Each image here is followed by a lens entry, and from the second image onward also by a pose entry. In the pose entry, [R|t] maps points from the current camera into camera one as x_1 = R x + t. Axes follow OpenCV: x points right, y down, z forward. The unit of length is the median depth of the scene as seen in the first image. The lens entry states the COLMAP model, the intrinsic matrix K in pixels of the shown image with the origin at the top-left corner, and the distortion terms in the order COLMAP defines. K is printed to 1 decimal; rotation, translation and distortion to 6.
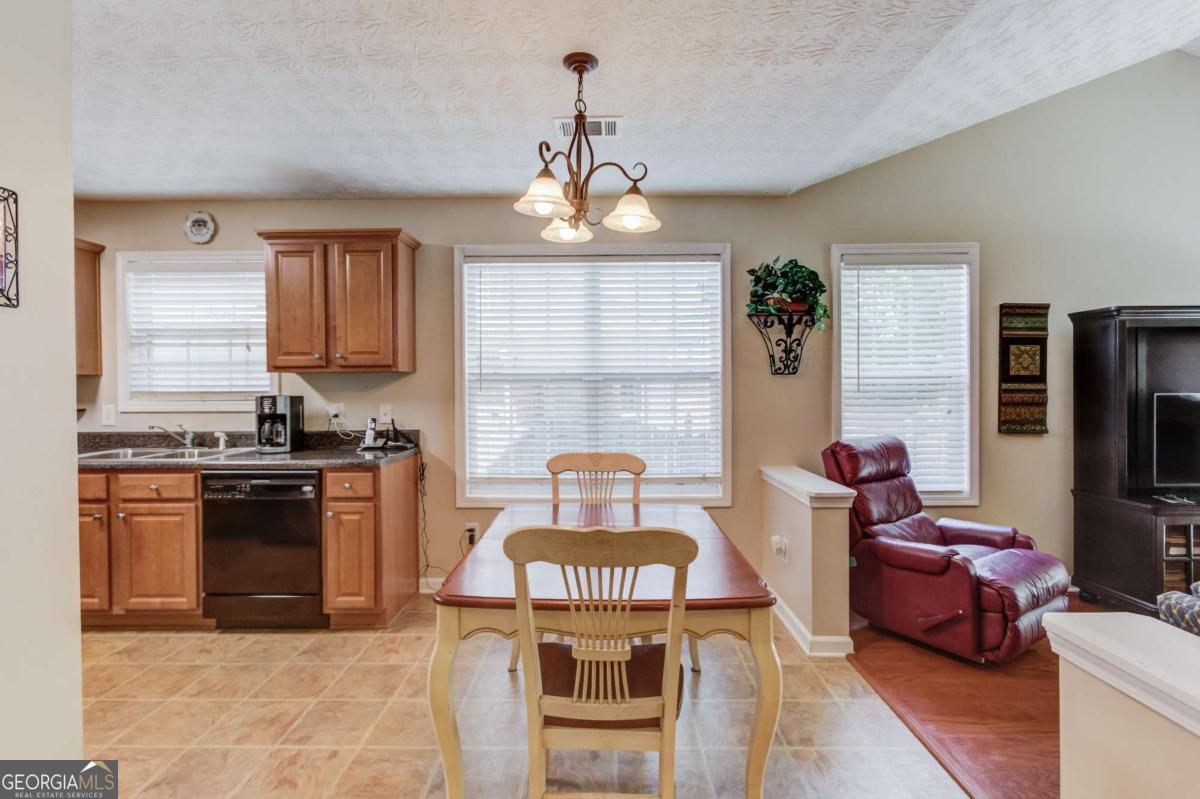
lens RADIAL K [[587.1, 0, 600.9], [0, 587.1, 390.7], [0, 0, 1]] dist [-0.000148, 0.002015]
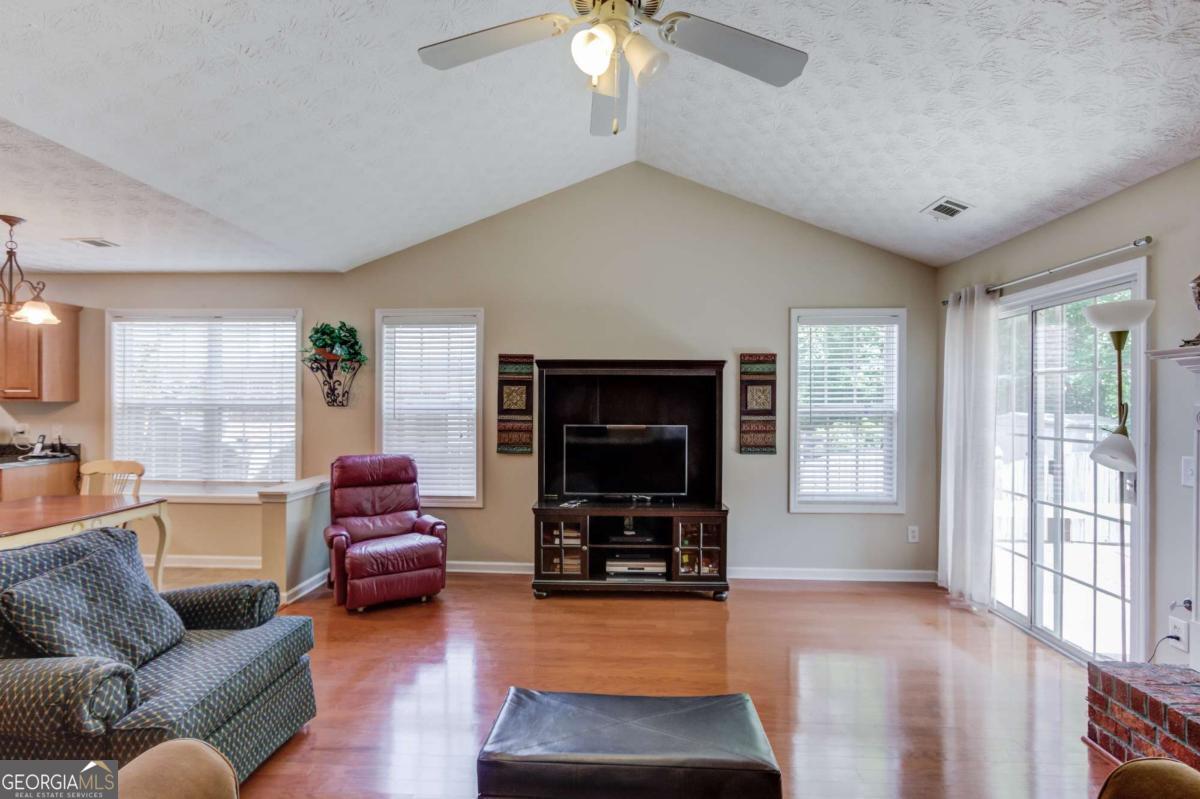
lens RADIAL K [[573.4, 0, 610.2], [0, 573.4, 403.1], [0, 0, 1]] dist [-0.018565, 0.005148]
pose [[0.999230, 0.010785, -0.037725, 0.978752], [-0.011159, 0.999890, -0.009721, -0.029006], [0.037616, 0.010134, 0.999241, -0.270954]]
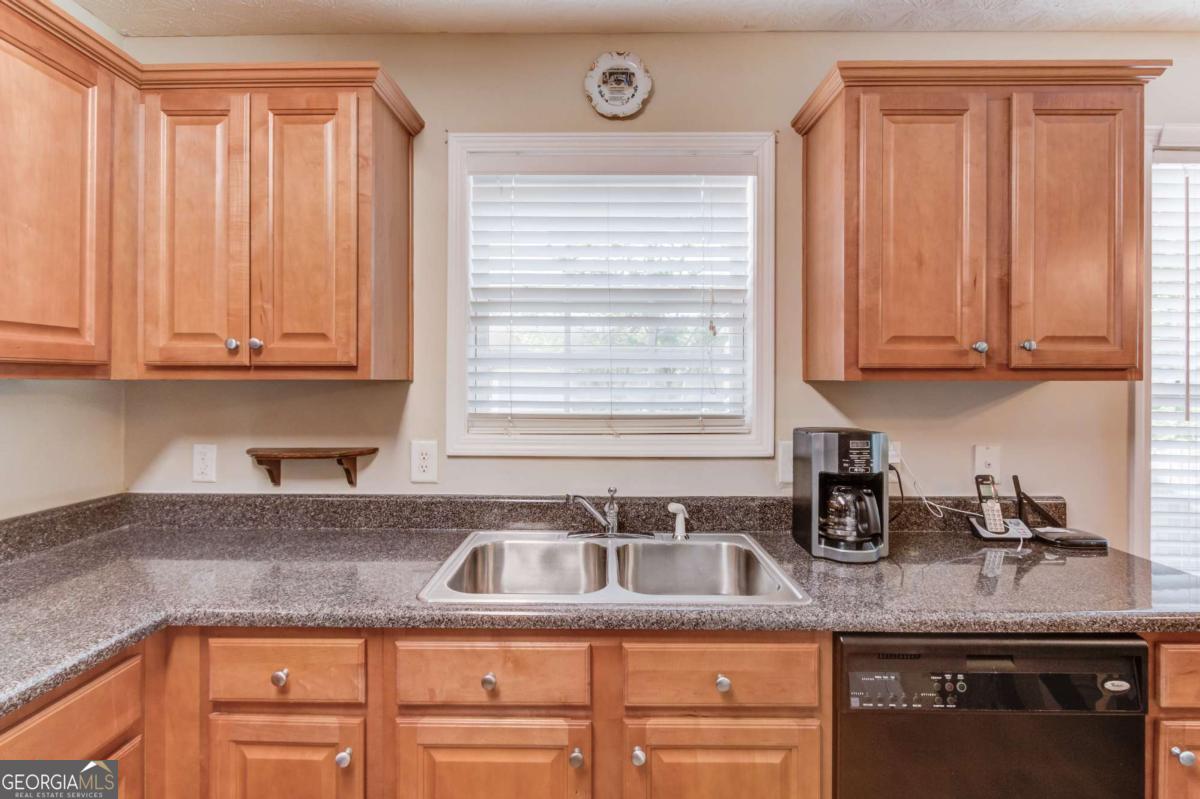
lens RADIAL K [[587.1, 0, 591.2], [0, 587.1, 374.2], [0, 0, 1]] dist [-0.000148, 0.002015]
pose [[0.999932, 0.009967, 0.006073, -0.714977], [-0.009847, 0.999763, -0.019428, -0.023623], [-0.006265, 0.019366, 0.999793, 0.513015]]
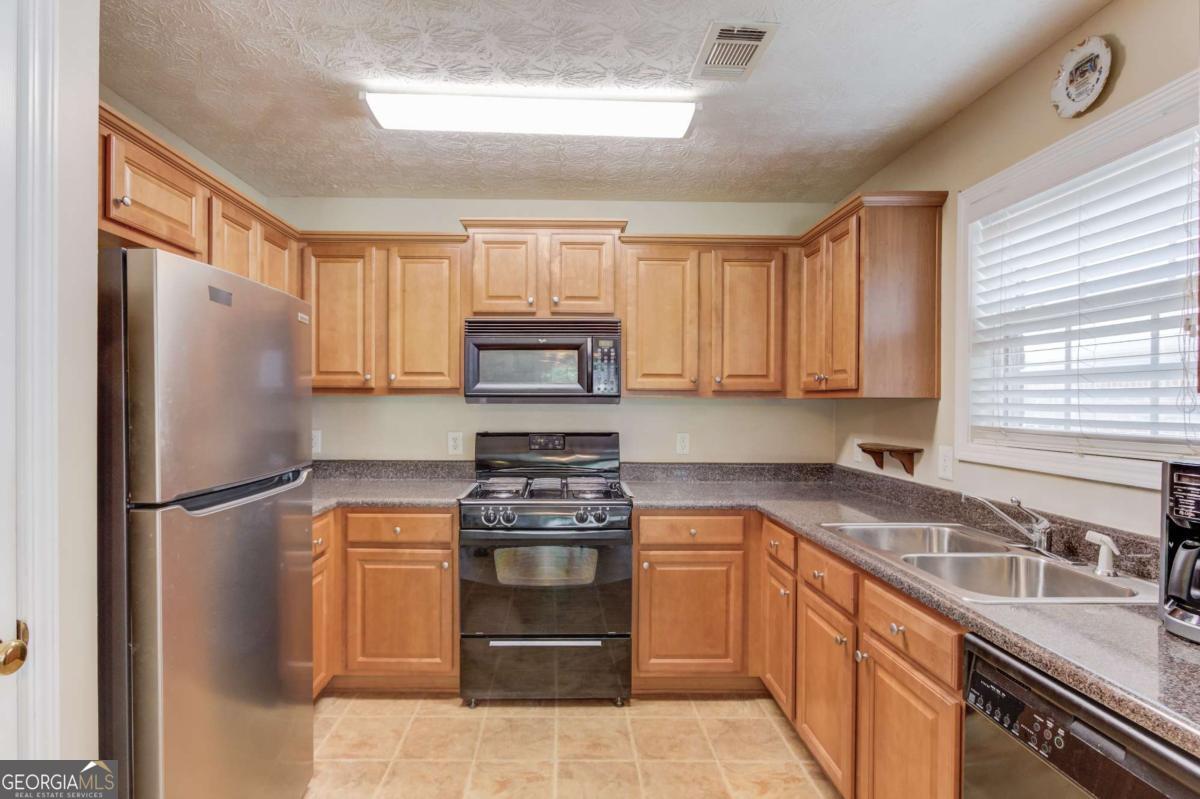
lens RADIAL K [[587.1, 0, 570.9], [0, 587.1, 404.7], [0, 0, 1]] dist [-0.000148, 0.002015]
pose [[0.028707, 0.011358, -0.999523, -0.232724], [-0.017491, 0.999788, 0.010859, -0.019474], [0.999435, 0.017171, 0.028900, 0.595861]]
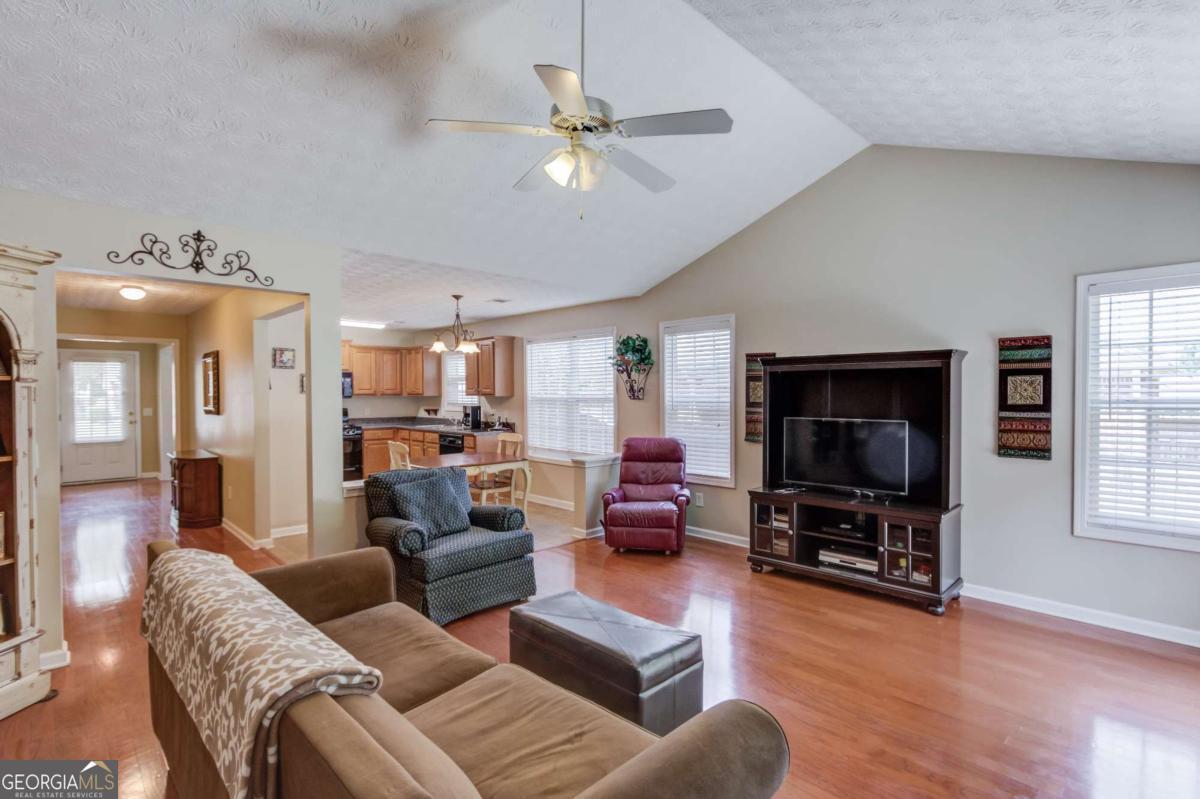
lens RADIAL K [[587.1, 0, 603.5], [0, 587.1, 402.2], [0, 0, 1]] dist [-0.000148, 0.002015]
pose [[0.702252, 0.016590, -0.711735, 1.481876], [-0.008709, 0.999854, 0.014712, -0.044000], [0.711875, -0.004133, 0.702294, -0.294544]]
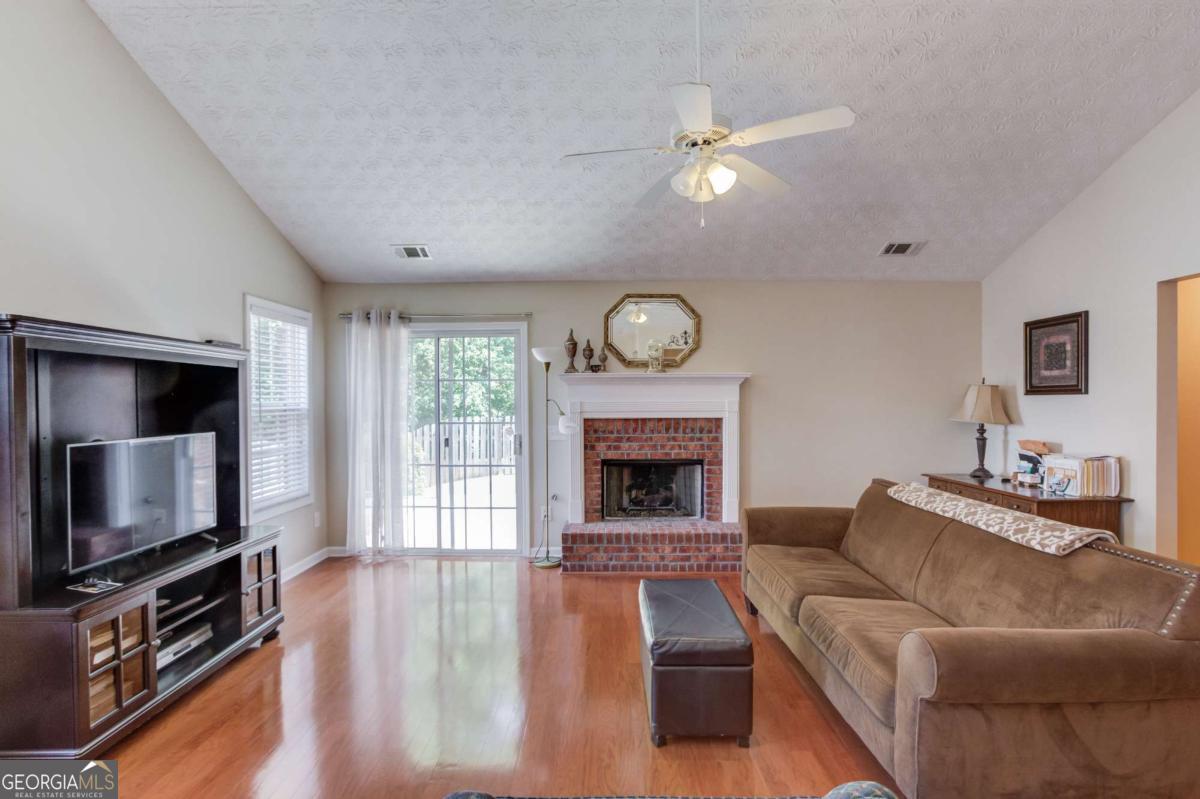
lens RADIAL K [[573.4, 0, 604.4], [0, 573.4, 406.7], [0, 0, 1]] dist [-0.018565, 0.005148]
pose [[-0.003121, -0.005213, 0.999982, 0.225688], [0.014515, 0.999881, 0.005257, -0.031696], [-0.999890, 0.014531, -0.003045, 0.311865]]
